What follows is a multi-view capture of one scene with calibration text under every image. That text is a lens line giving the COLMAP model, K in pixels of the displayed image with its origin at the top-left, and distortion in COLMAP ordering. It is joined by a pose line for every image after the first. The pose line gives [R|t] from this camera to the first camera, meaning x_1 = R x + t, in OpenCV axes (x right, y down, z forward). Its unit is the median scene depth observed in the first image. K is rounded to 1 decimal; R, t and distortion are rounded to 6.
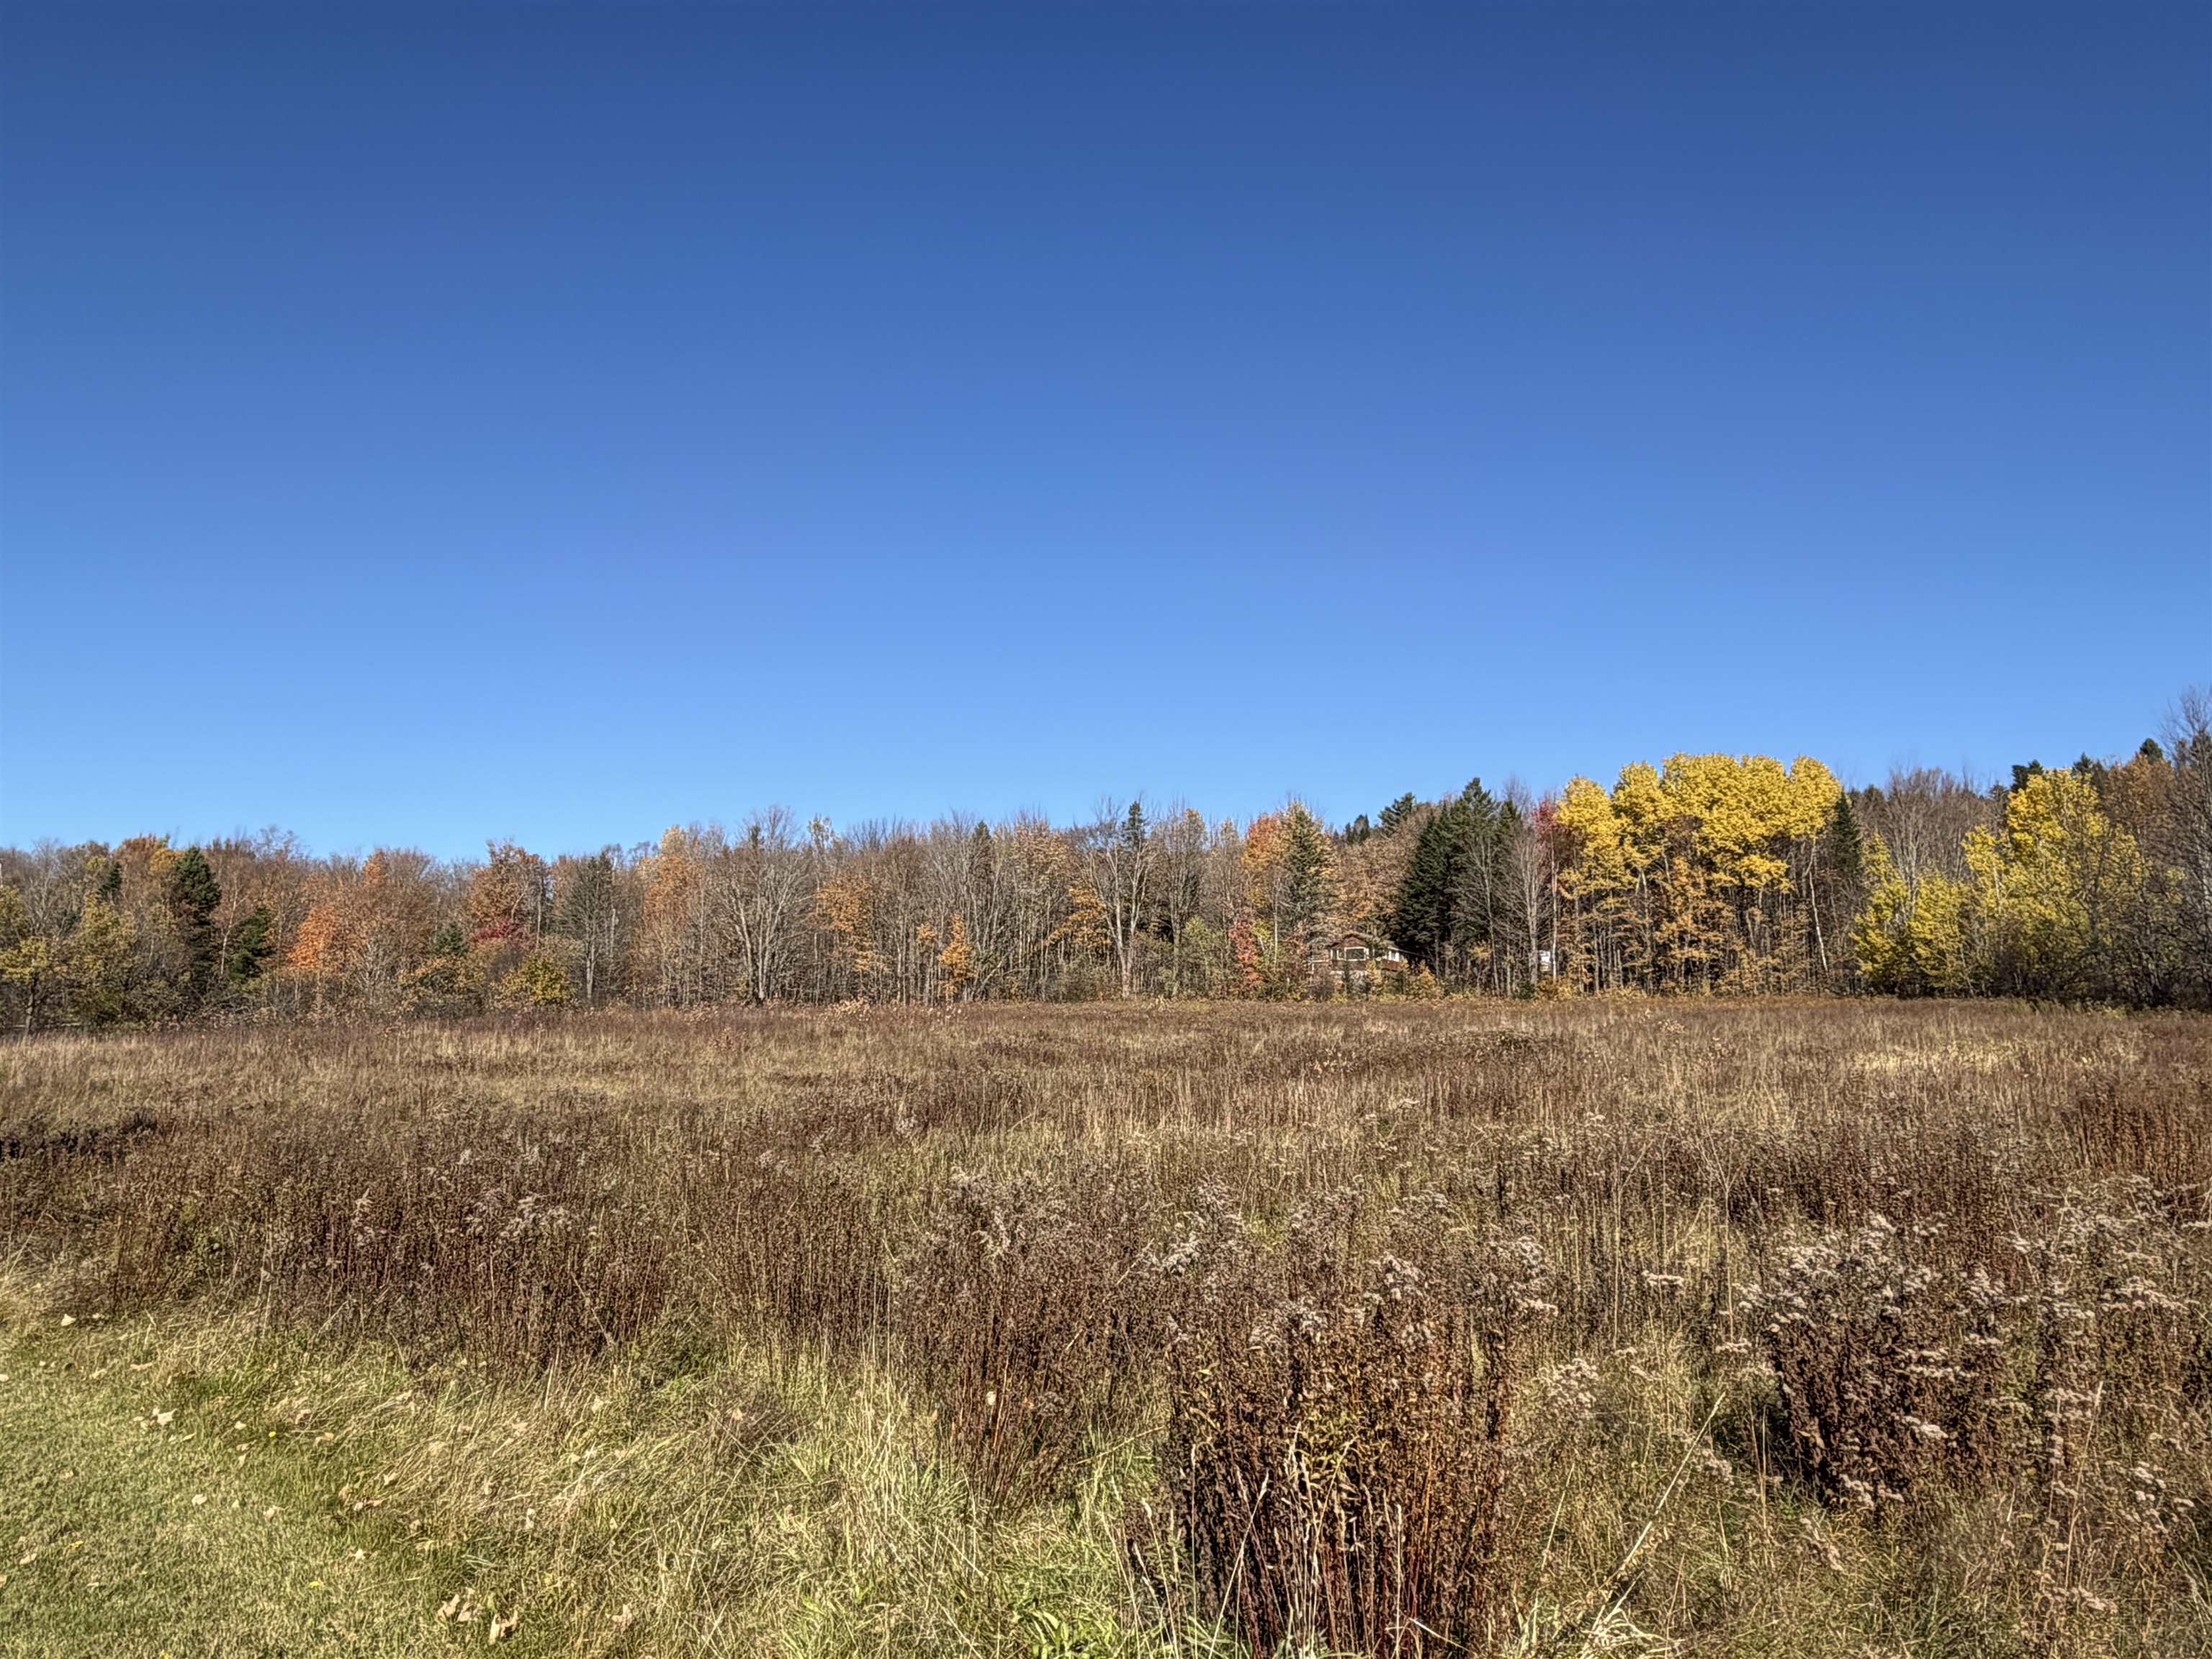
lens RADIAL K [[1545.1, 0, 1051.5], [0, 1545.1, 841.0], [0, 0, 1]] dist [0.030853, -0.036579]
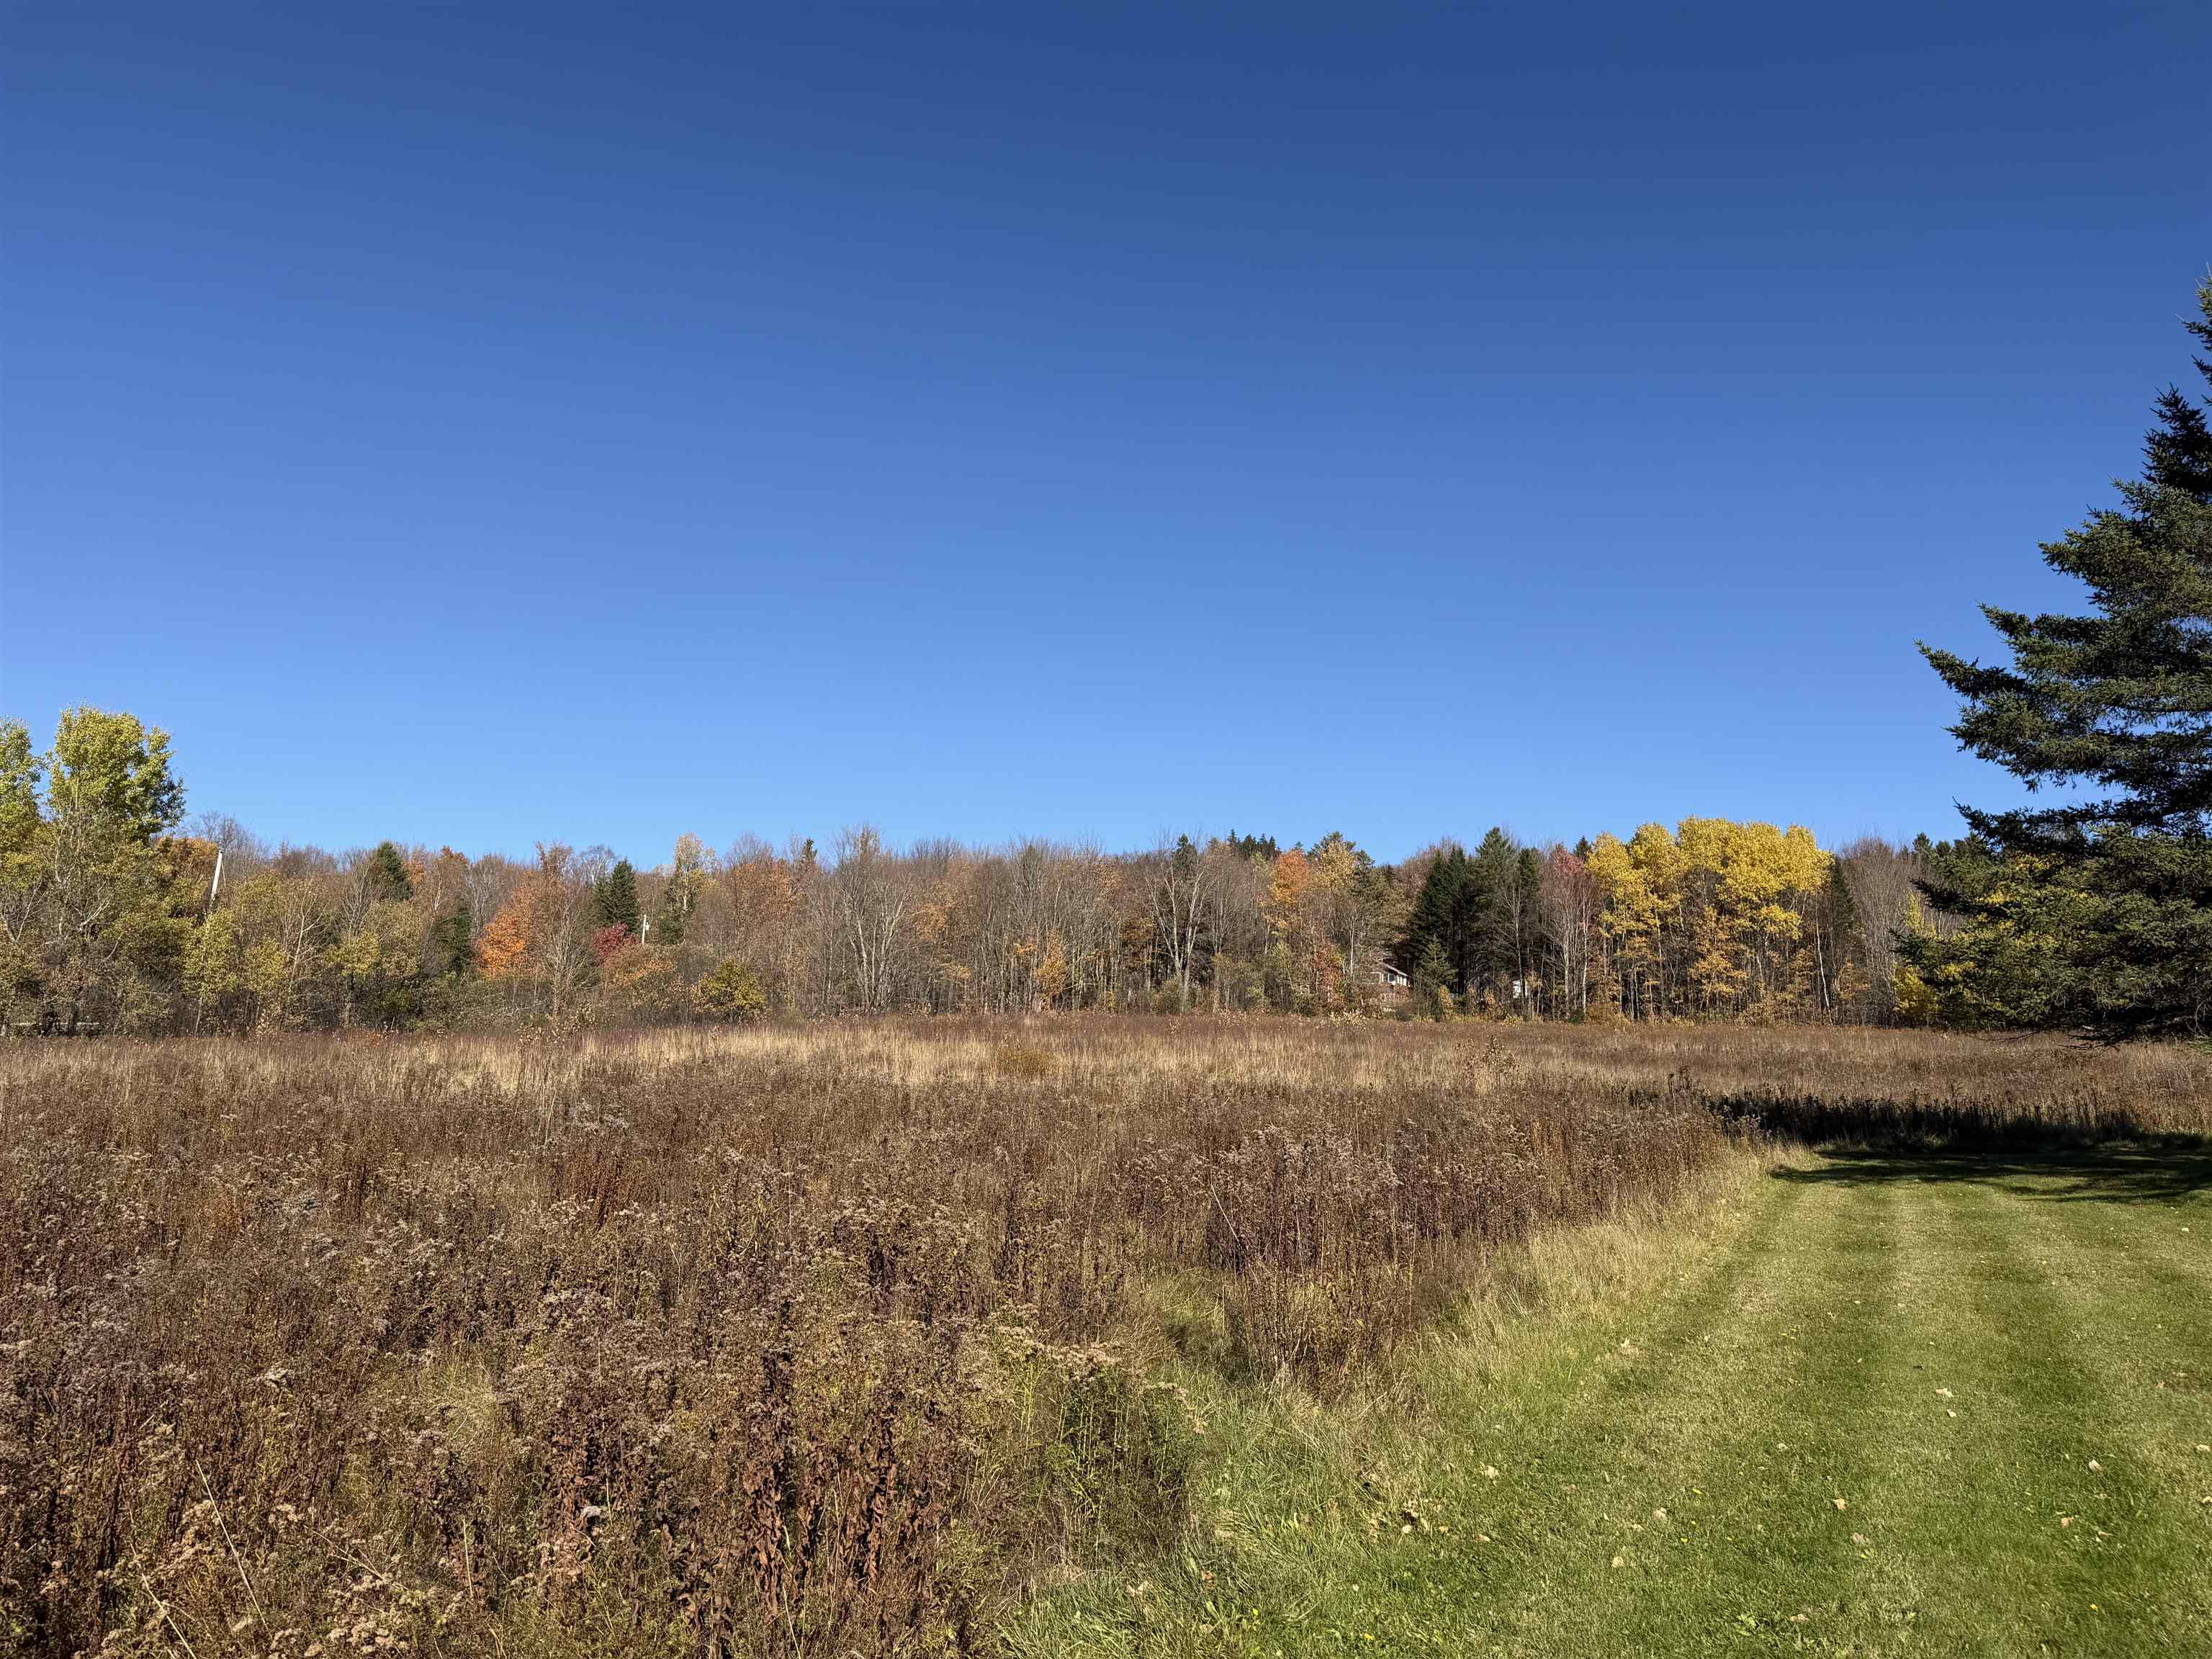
lens RADIAL K [[1545.1, 0, 1109.6], [0, 1545.1, 813.8], [0, 0, 1]] dist [0.030853, -0.036579]
pose [[0.976993, 0.047572, 0.207899, -0.285601], [-0.041421, 0.998568, -0.033843, 0.000297], [-0.209211, 0.024453, 0.977565, -0.054145]]
